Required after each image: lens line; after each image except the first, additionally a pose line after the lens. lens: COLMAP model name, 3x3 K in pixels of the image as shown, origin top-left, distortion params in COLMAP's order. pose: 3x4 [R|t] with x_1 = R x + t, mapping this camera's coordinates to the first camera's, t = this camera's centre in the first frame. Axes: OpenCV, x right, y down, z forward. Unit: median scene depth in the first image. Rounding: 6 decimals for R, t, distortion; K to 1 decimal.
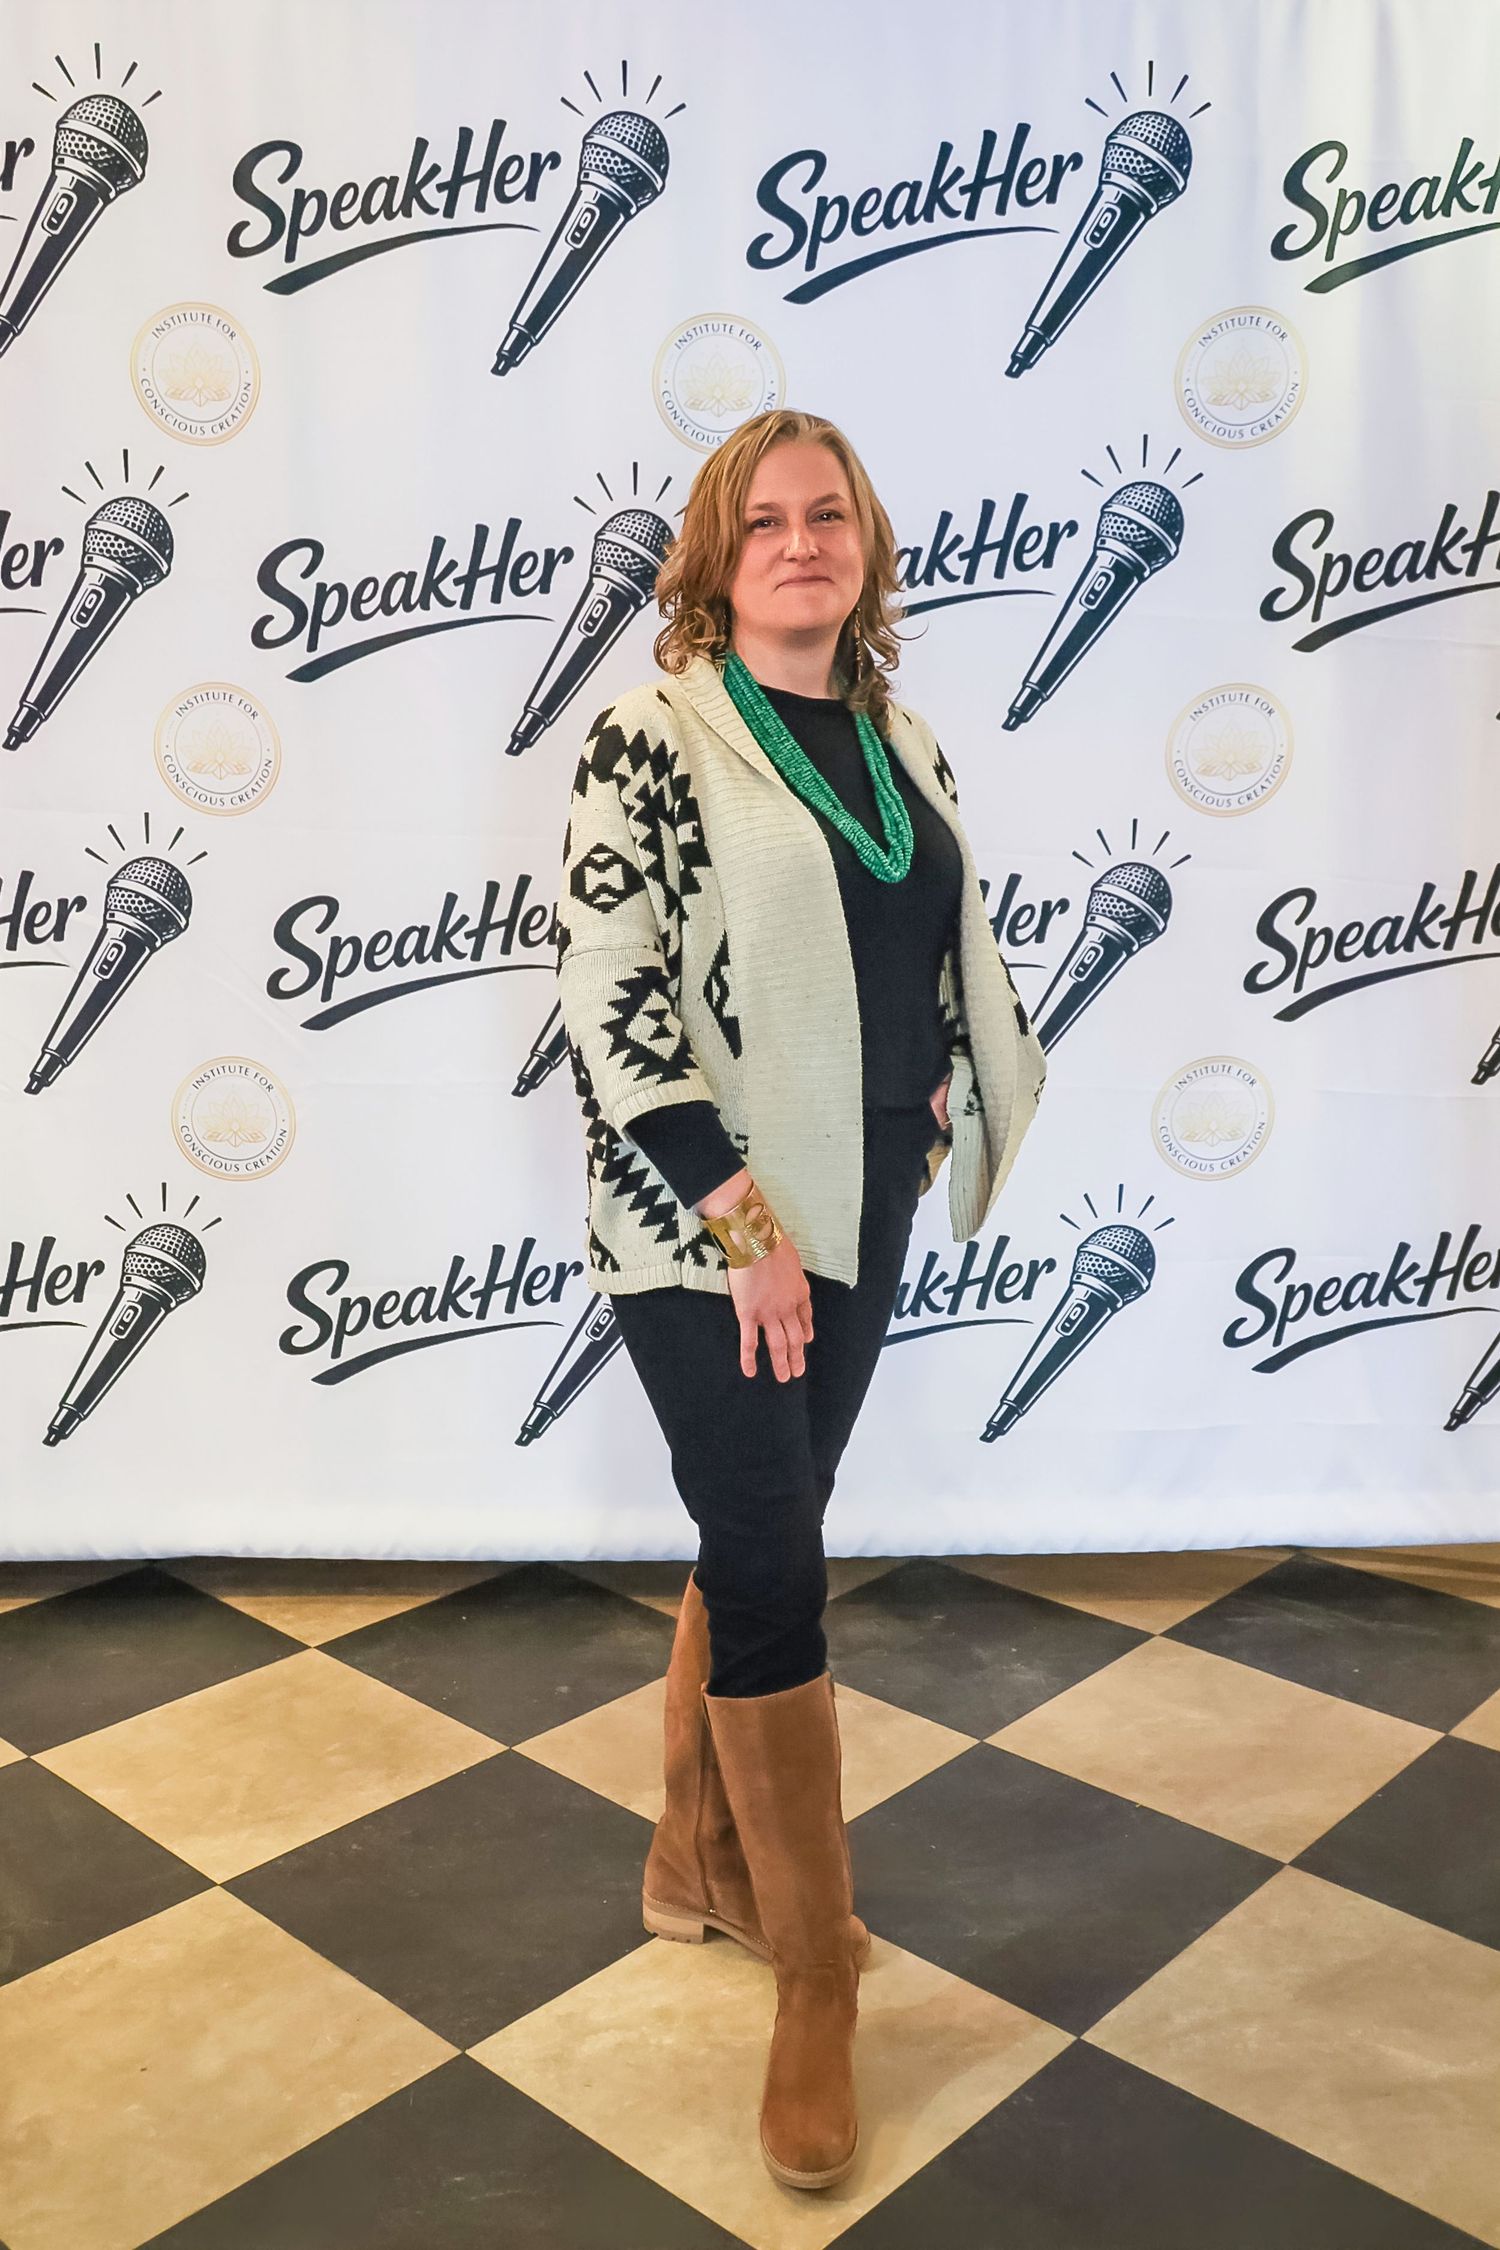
lens RADIAL K [[2131.8, 0, 732.1], [0, 2131.8, 1148.8], [0, 0, 1]] dist [0.025042, 0.000000]
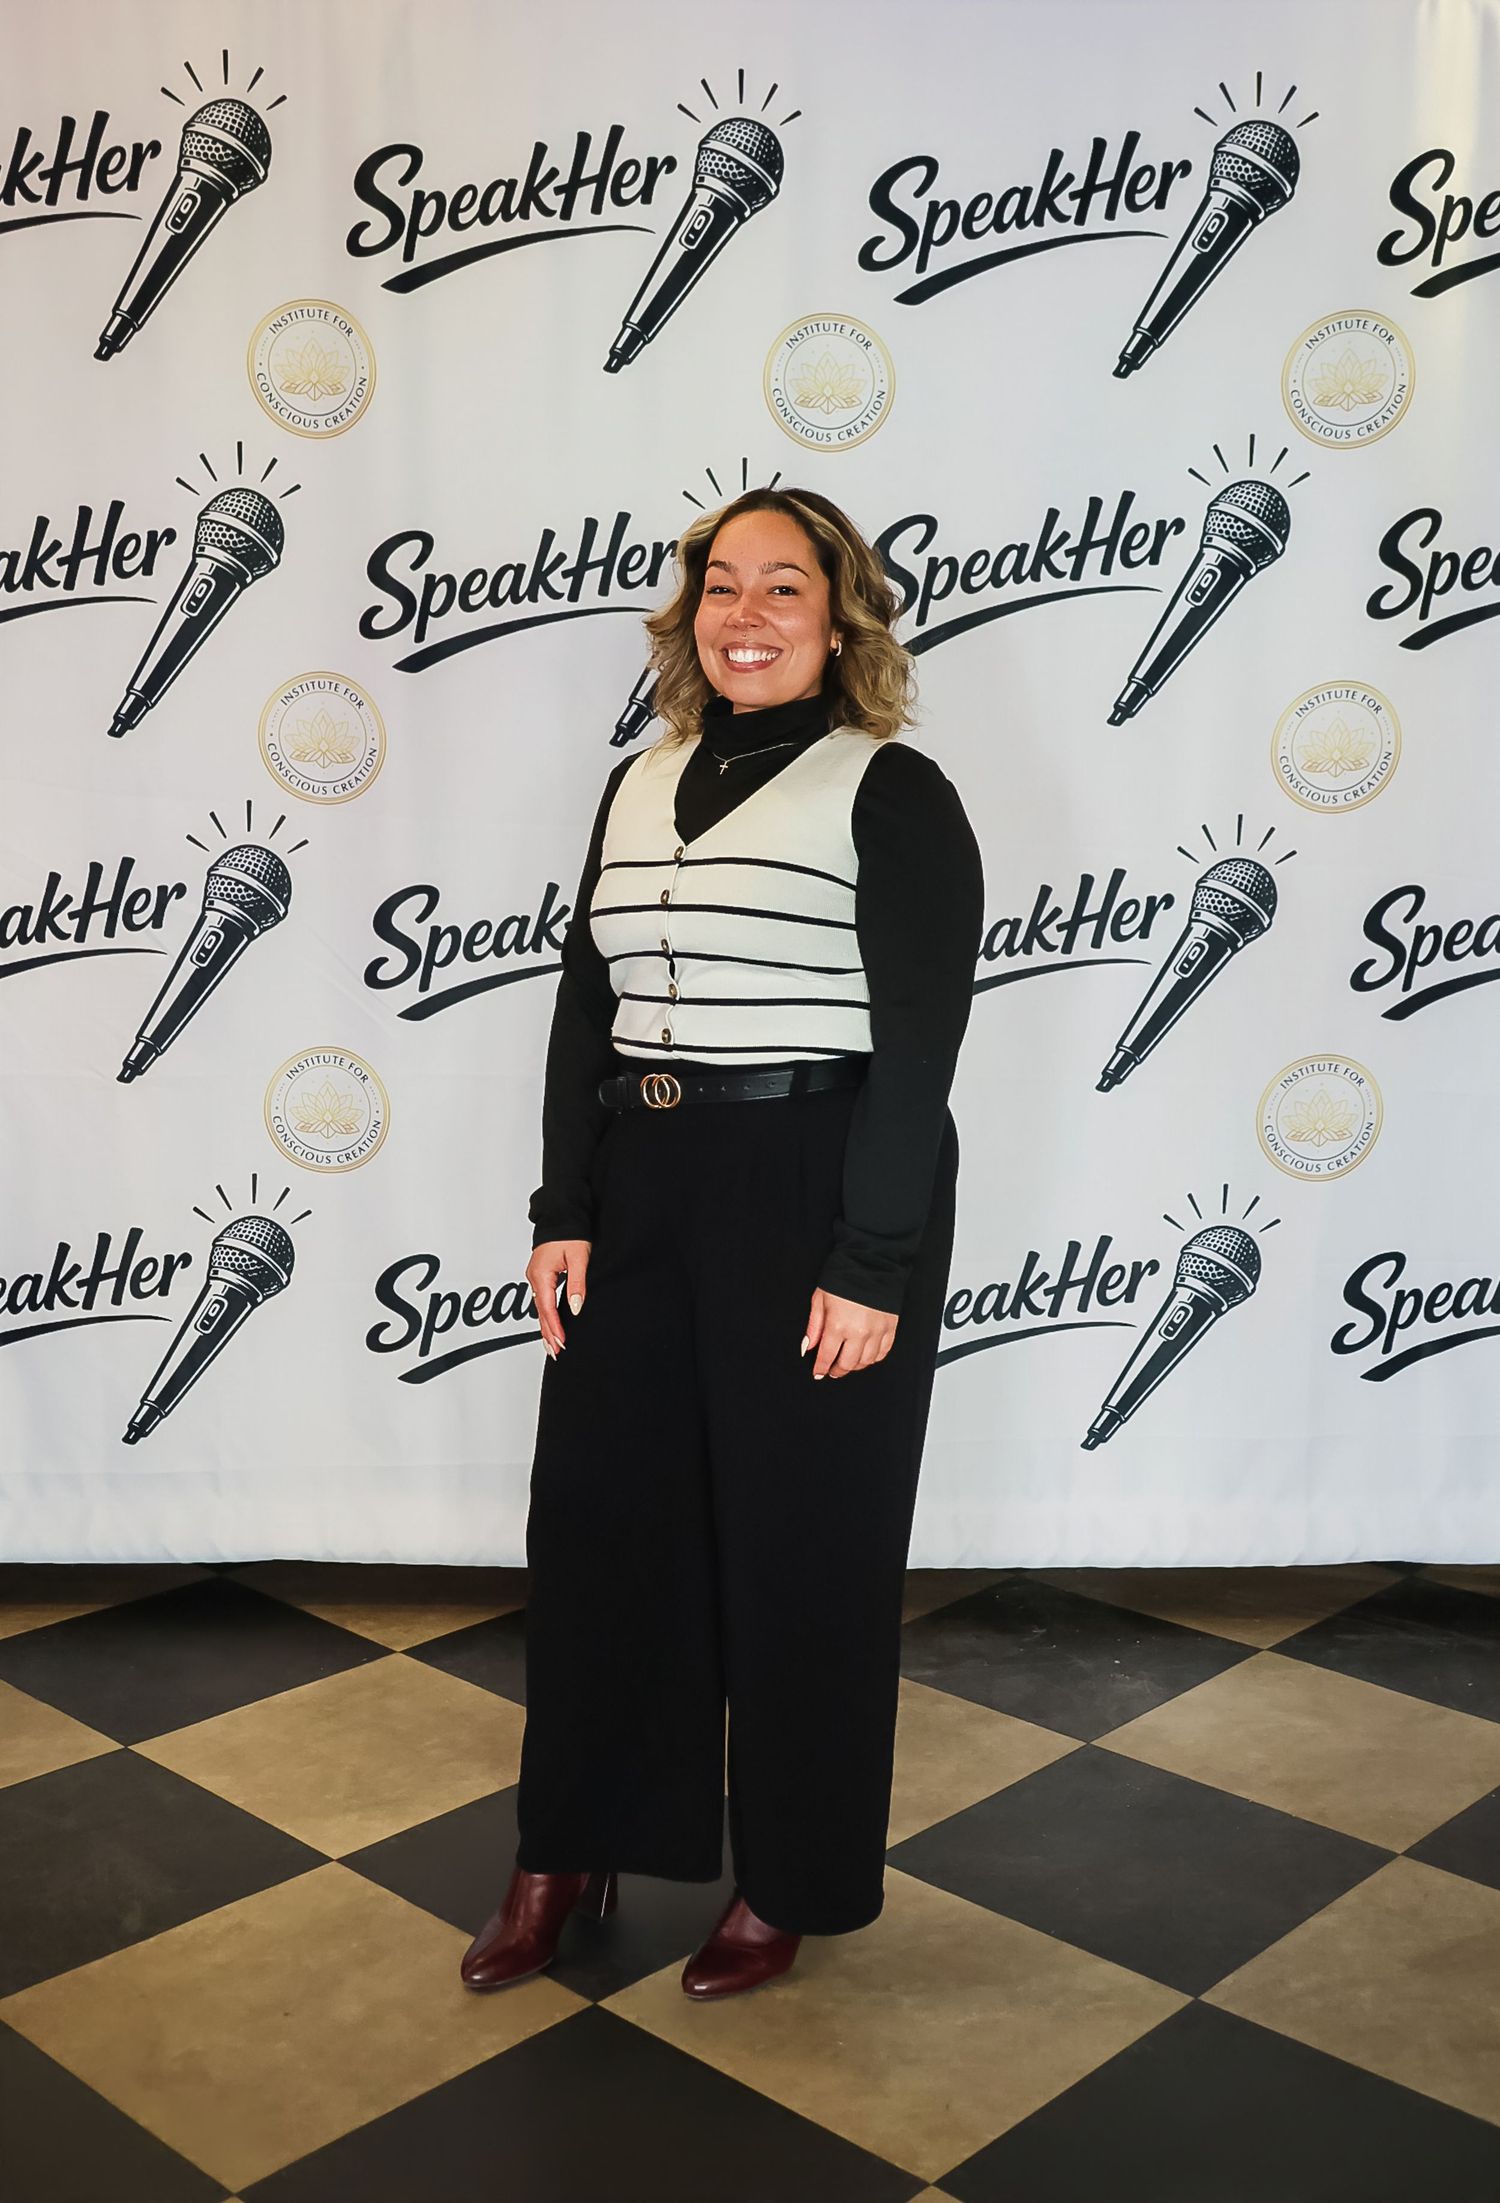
lens RADIAL K [[2437.1, 0, 748.2], [0, 2437.1, 1080.7], [0, 0, 1]] dist [0.042619, 0.000000]
pose [[0.999956, 0.008798, -0.003284, -0.036847], [-0.008940, 0.998905, -0.045931, 0.023976], [0.002876, 0.045958, 0.998939, -0.133914]]
